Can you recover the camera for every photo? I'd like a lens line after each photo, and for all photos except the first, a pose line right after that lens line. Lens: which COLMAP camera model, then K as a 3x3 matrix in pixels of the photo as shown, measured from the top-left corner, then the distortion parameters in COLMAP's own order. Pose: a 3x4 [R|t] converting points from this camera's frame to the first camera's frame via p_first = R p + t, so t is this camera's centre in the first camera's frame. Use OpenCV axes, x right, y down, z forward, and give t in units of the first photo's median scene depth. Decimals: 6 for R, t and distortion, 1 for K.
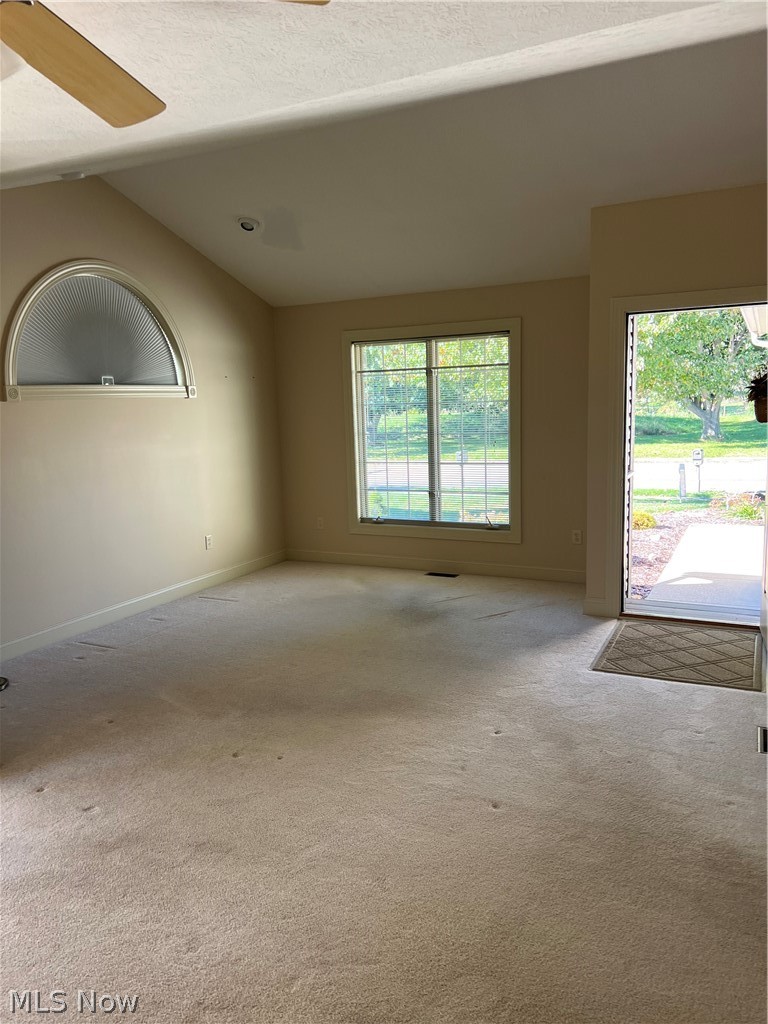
lens RADIAL K [[770.2, 0, 373.0], [0, 770.2, 517.2], [0, 0, 1]] dist [0.081932, -0.193483]
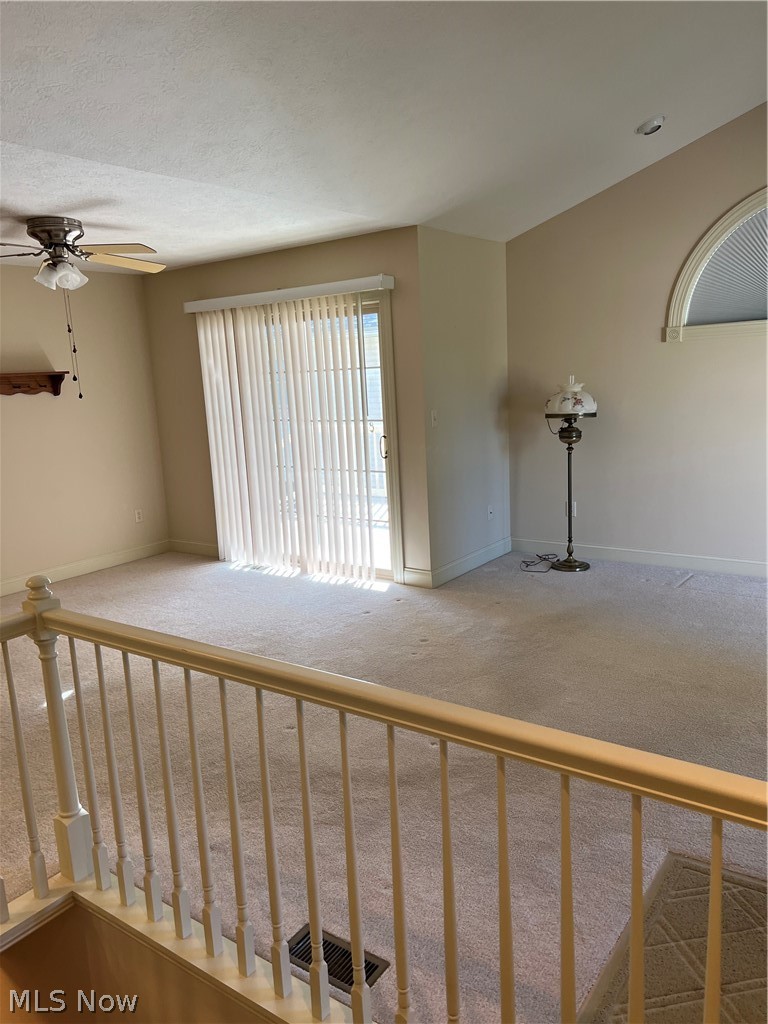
lens RADIAL K [[762.1, 0, 377.7], [0, 762.1, 514.7], [0, 0, 1]] dist [0.060938, -0.079291]
pose [[-0.173343, 0.222769, -0.959336, 0.550793], [-0.091759, 0.966192, 0.240941, -0.105192], [0.980578, 0.129794, -0.147042, 0.601325]]
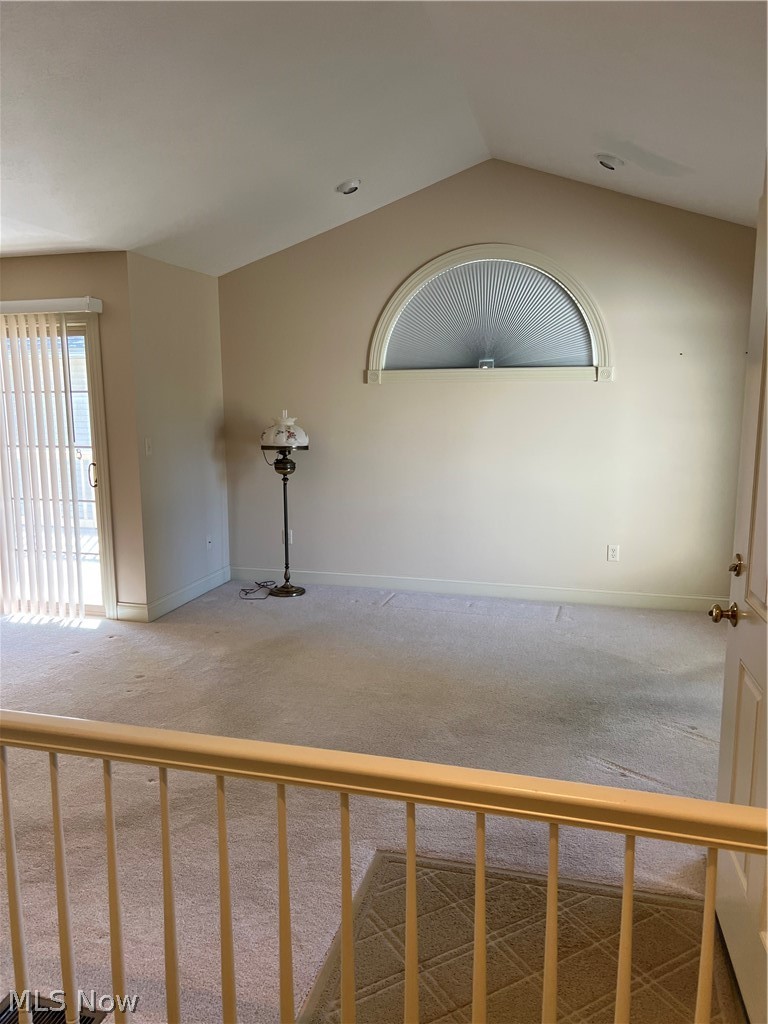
lens RADIAL K [[762.1, 0, 377.7], [0, 762.1, 514.7], [0, 0, 1]] dist [0.060938, -0.079291]
pose [[0.183838, 0.186629, -0.965077, 0.565284], [-0.149305, 0.975720, 0.160246, -0.108830], [0.971551, 0.114632, 0.207239, 0.601879]]
